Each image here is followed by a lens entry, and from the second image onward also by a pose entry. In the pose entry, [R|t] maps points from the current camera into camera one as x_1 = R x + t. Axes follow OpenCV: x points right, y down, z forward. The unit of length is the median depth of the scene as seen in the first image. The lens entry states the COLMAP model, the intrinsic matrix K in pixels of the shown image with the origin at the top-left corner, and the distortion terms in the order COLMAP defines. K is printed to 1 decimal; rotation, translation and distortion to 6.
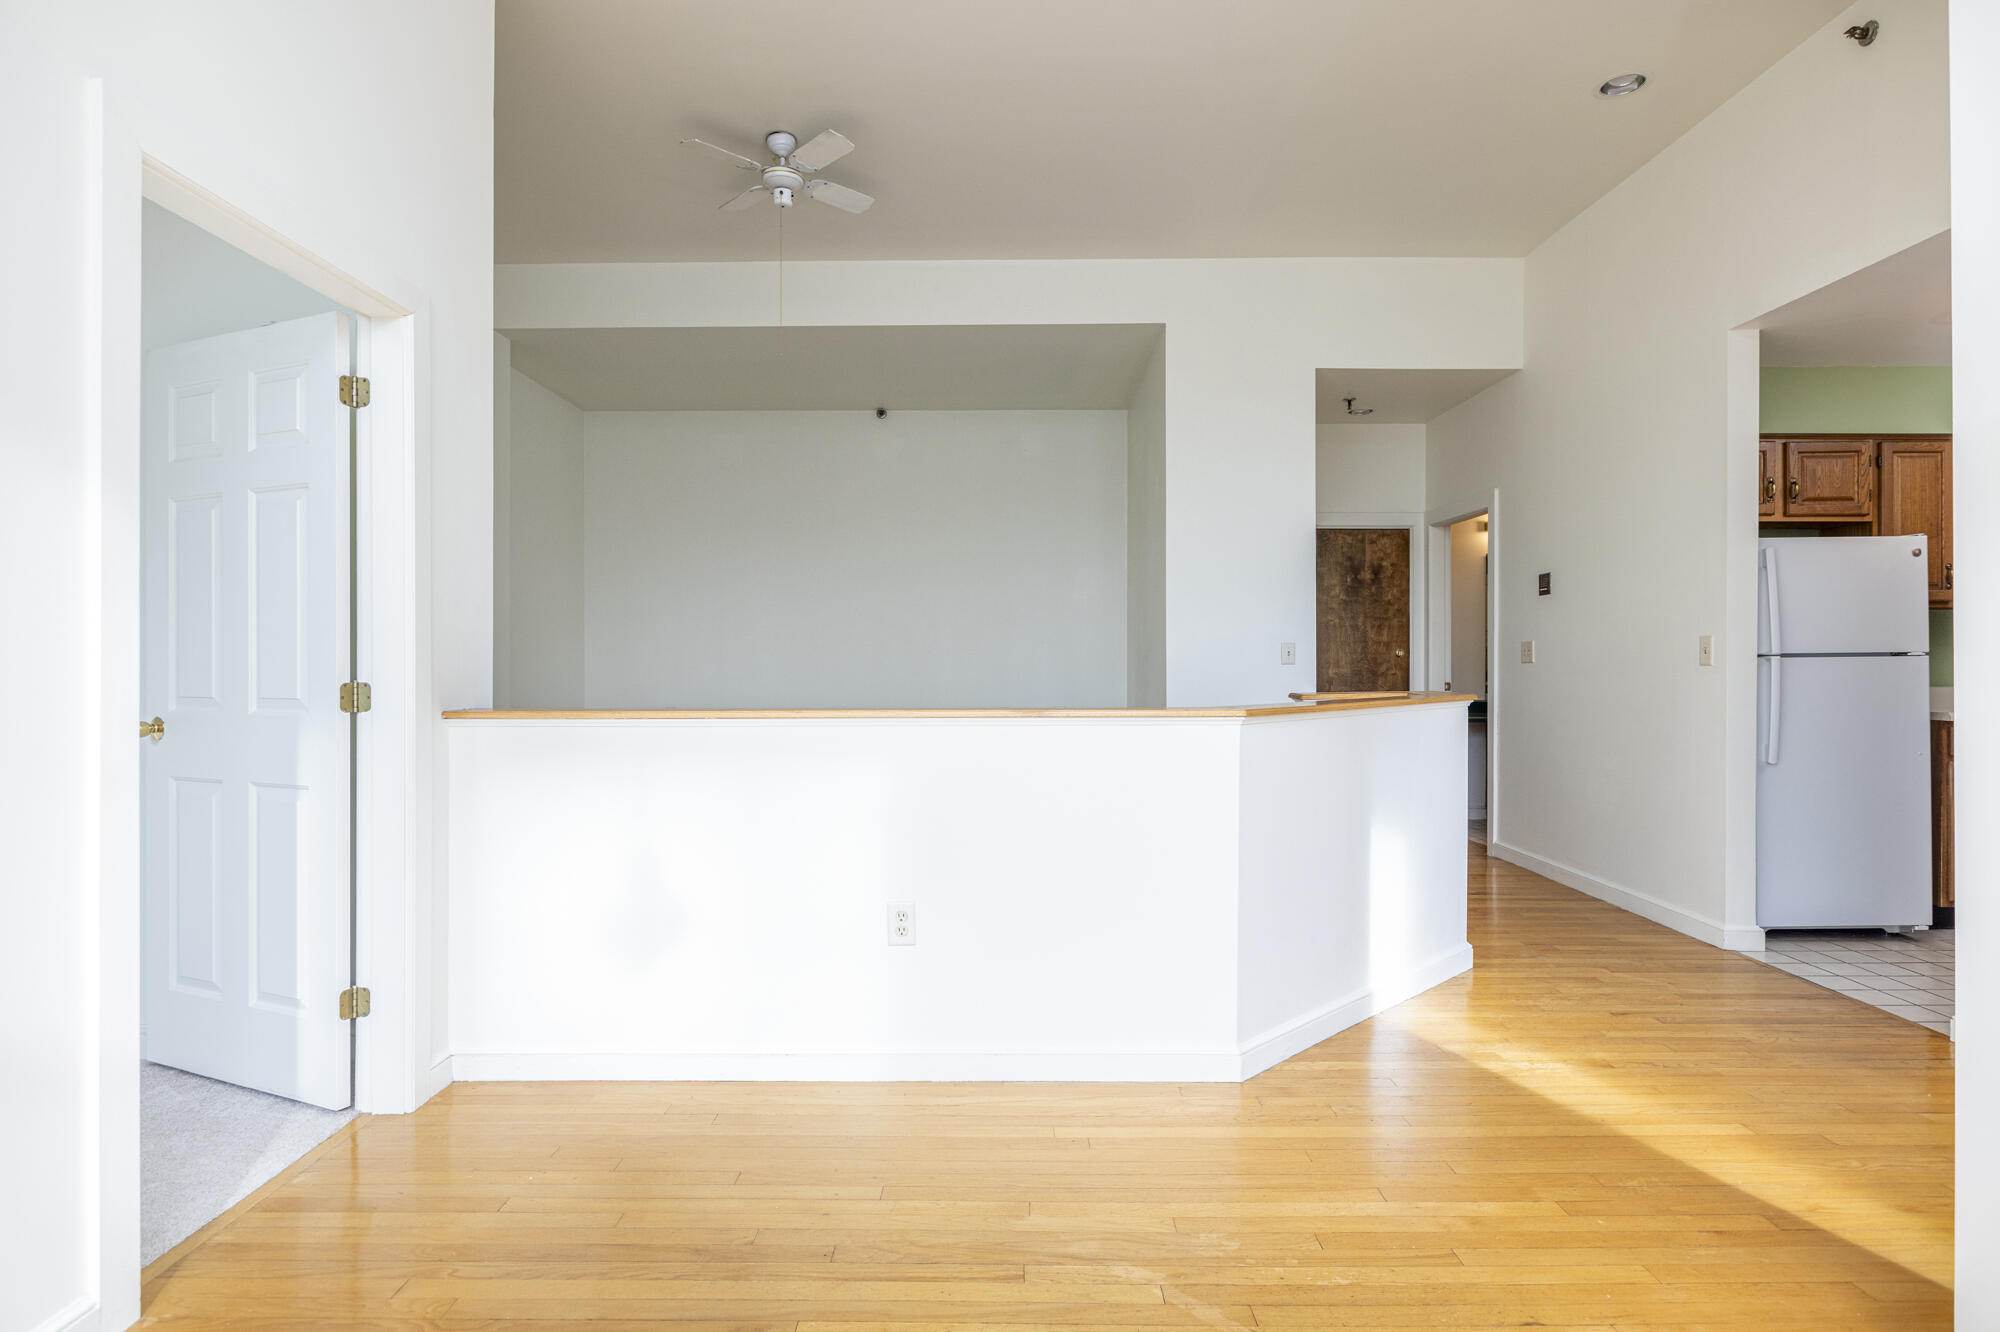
lens RADIAL K [[1012.3, 0, 998.4], [0, 1012.3, 657.6], [0, 0, 1]] dist [-0.014068, -0.000778]
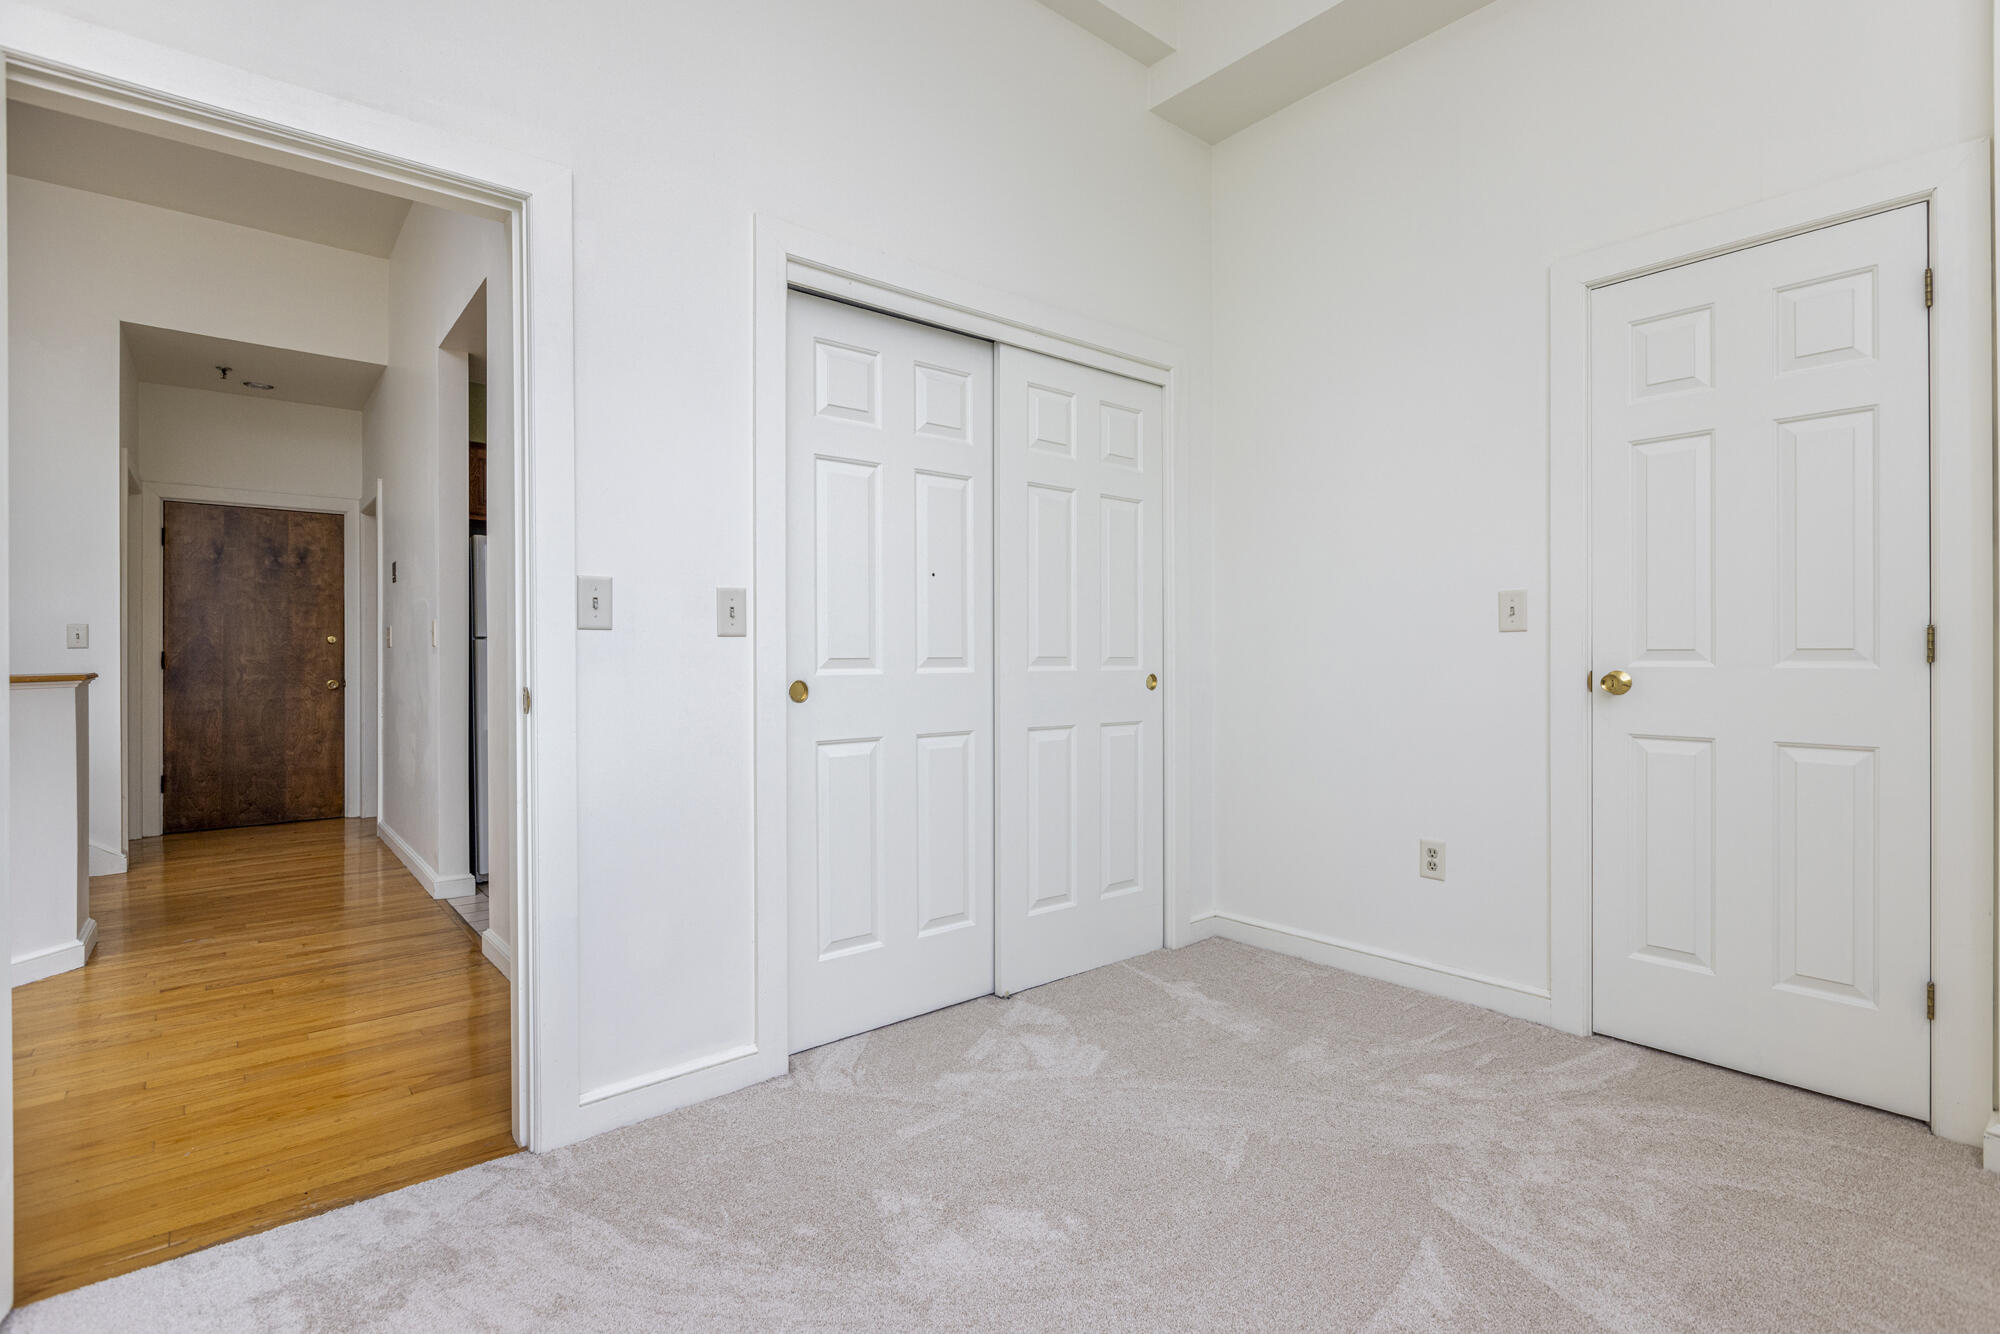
lens RADIAL K [[934.7, 0, 994.9], [0, 934.7, 656.1], [0, 0, 1]] dist [-0.001530, -0.000370]
pose [[0.761552, -0.003666, 0.648094, 0.299108], [0.000759, 0.999988, 0.004764, 0.007803], [-0.648104, -0.003136, 0.761545, -0.115034]]
